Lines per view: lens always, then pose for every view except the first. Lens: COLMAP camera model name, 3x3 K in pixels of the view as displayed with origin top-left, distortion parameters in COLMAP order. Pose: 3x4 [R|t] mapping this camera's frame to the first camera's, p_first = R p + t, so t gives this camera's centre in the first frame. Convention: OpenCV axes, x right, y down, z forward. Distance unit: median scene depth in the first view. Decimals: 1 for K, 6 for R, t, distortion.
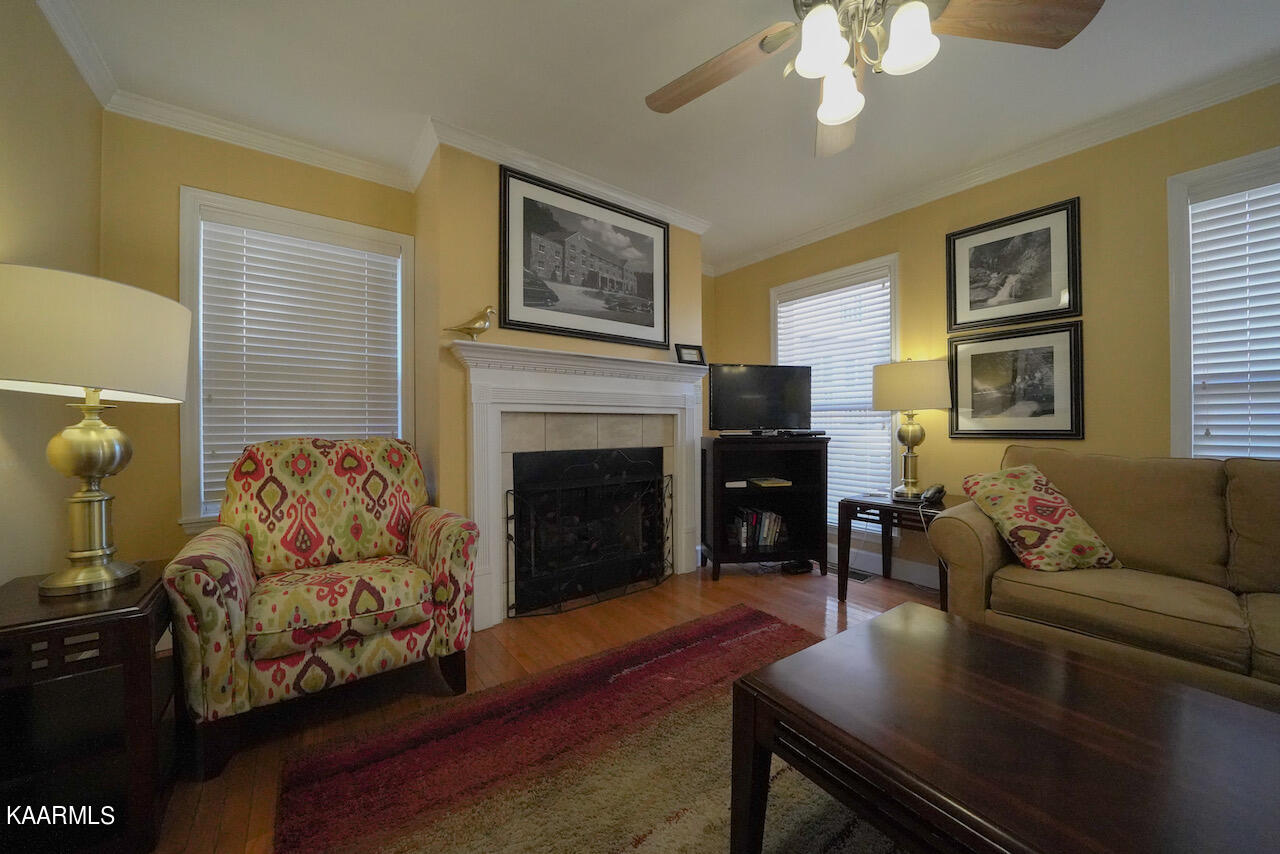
lens RADIAL K [[445.6, 0, 643.3], [0, 445.6, 425.0], [0, 0, 1]] dist [-0.018383, 0.000053]
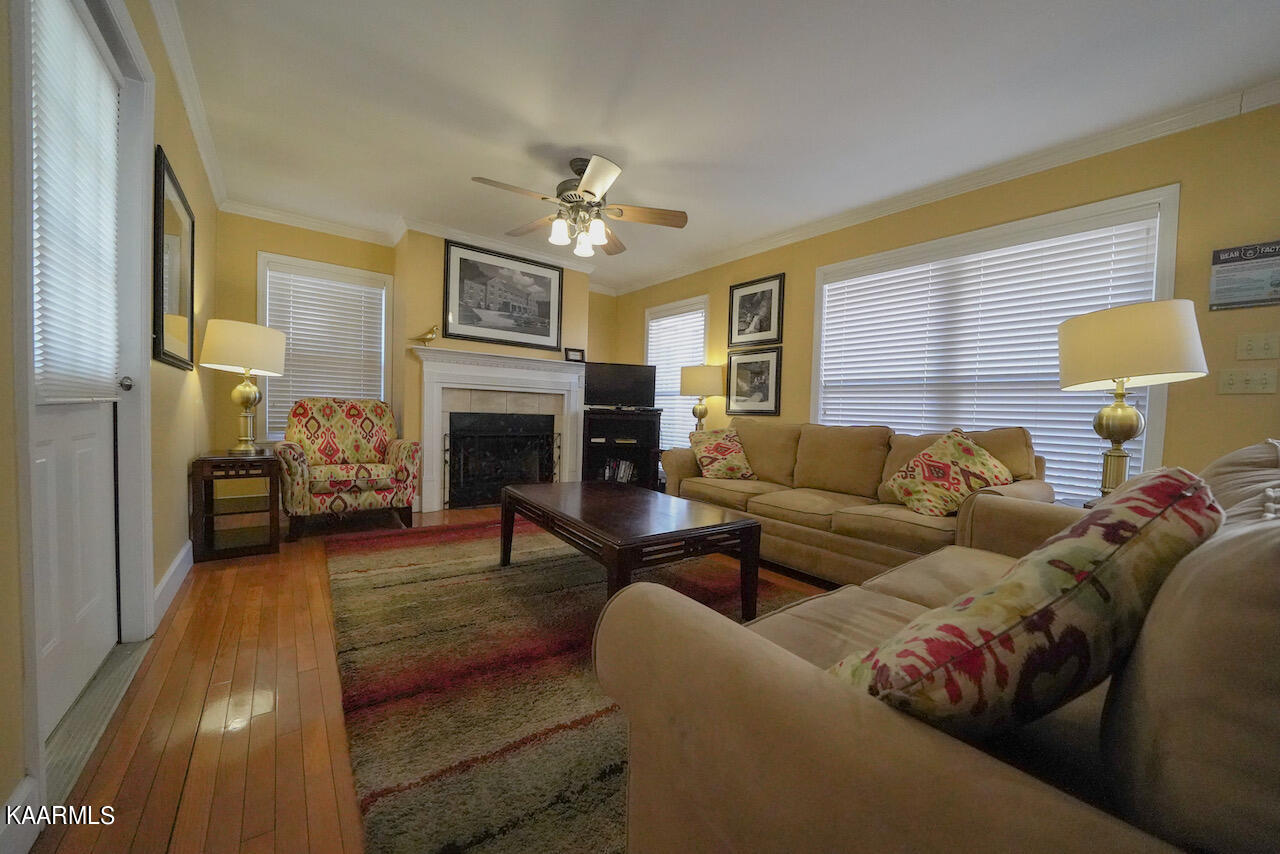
lens RADIAL K [[445.6, 0, 638.2], [0, 445.6, 427.6], [0, 0, 1]] dist [-0.018383, 0.000053]
pose [[0.999268, 0.036327, 0.012033, 0.405351], [-0.036736, 0.998687, 0.035708, 0.035185], [-0.010720, -0.036124, 0.999290, -0.694258]]
